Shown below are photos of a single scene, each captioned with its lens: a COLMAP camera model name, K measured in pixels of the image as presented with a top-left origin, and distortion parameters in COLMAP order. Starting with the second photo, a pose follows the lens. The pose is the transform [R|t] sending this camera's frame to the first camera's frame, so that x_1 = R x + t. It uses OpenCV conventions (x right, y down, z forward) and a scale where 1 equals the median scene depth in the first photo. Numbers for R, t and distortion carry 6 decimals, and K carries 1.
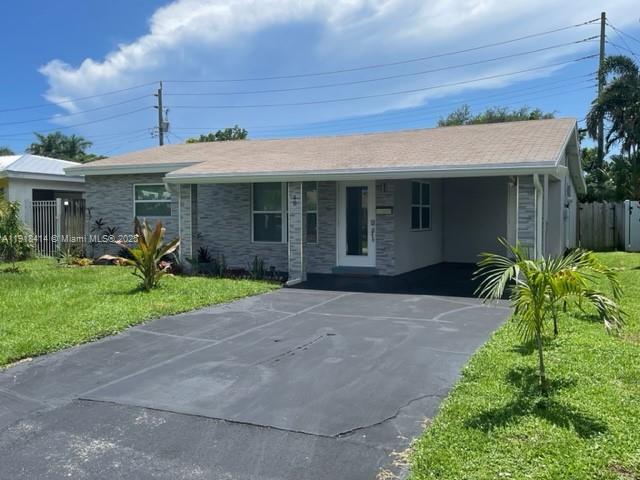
lens RADIAL K [[623.0, 0, 320.0], [0, 623.0, 240.0], [0, 0, 1]] dist [0.074800, 0.000440]
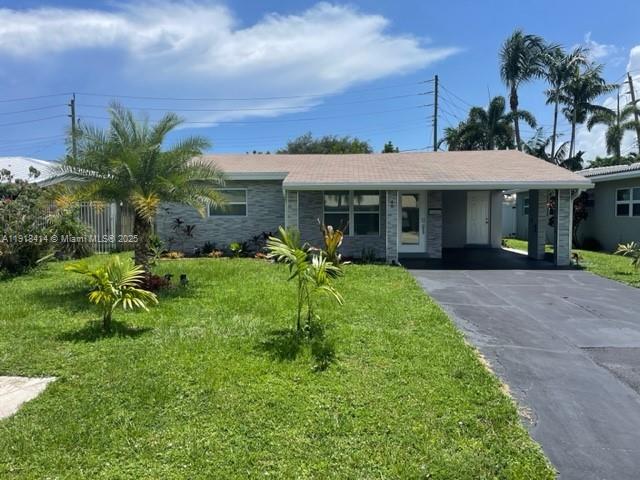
lens RADIAL K [[487.1, 0, 317.4], [0, 487.1, 239.0], [0, 0, 1]] dist [0.110839, -0.151339]
pose [[0.931468, -0.020138, 0.363265, -0.229916], [0.015819, 0.999764, 0.014861, -0.002711], [-0.363478, -0.008096, 0.931567, 0.038956]]
